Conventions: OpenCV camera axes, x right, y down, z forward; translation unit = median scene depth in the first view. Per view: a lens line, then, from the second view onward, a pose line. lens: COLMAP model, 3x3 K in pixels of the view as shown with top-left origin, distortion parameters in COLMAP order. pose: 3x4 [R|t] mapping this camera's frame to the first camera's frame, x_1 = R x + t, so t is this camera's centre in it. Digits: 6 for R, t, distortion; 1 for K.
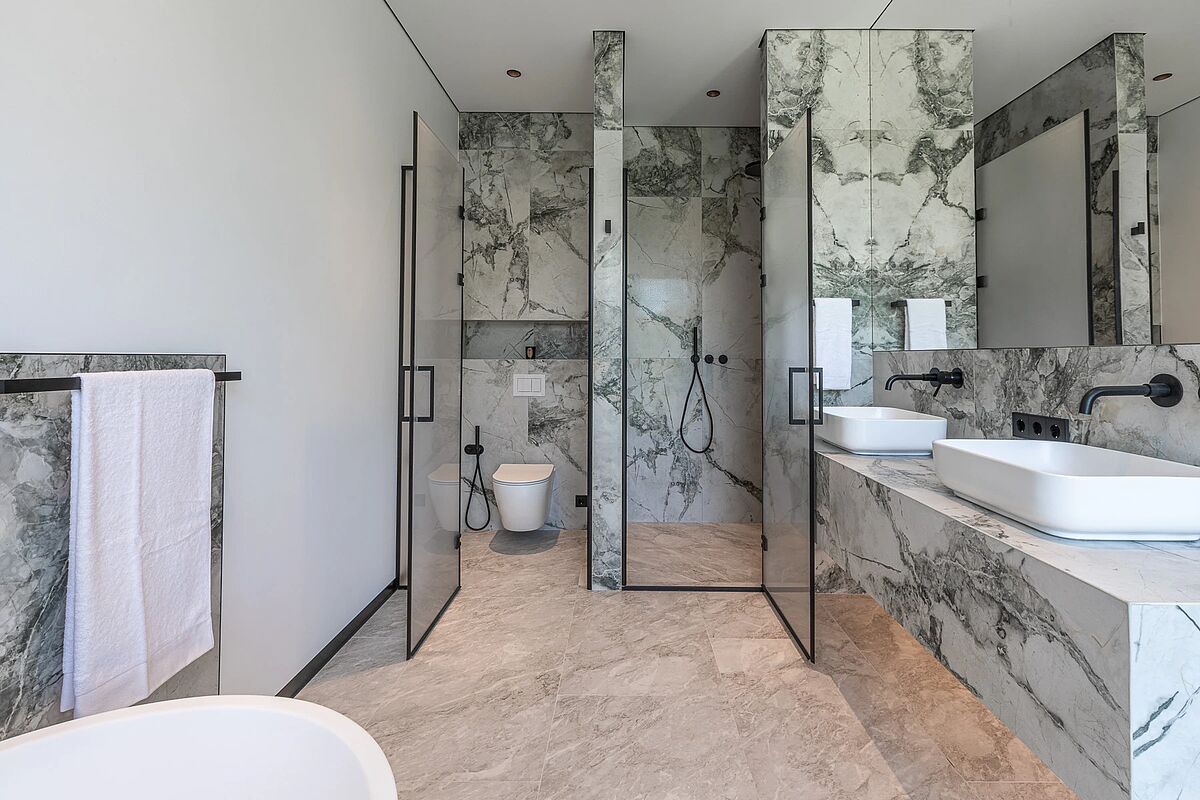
lens RADIAL K [[558.3, 0, 619.9], [0, 558.3, 362.8], [0, 0, 1]] dist [-0.001595, -0.001814]
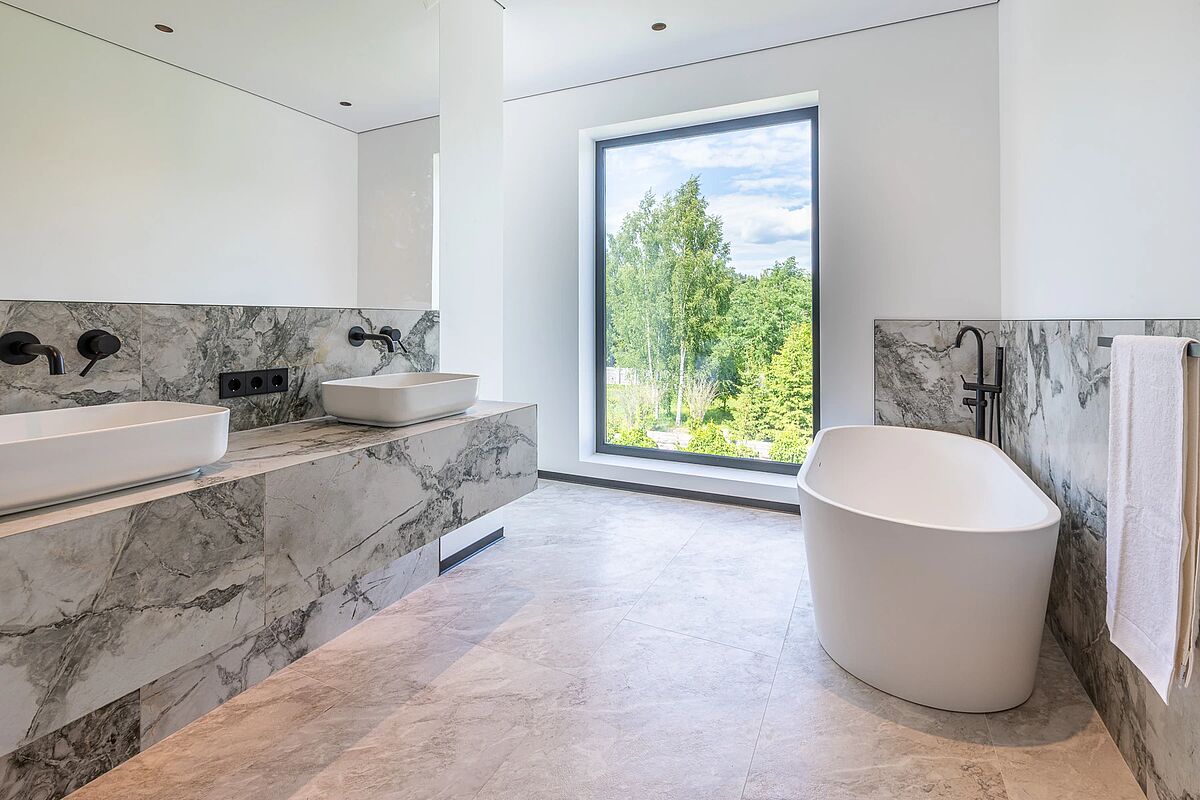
lens RADIAL K [[558.3, 0, 606.1], [0, 558.3, 312.3], [0, 0, 1]] dist [-0.001595, -0.001814]
pose [[-0.906017, -0.002600, 0.423233, -0.316746], [-0.004163, 0.999988, -0.002767, -0.016635], [-0.423221, -0.004269, -0.906016, 1.779024]]
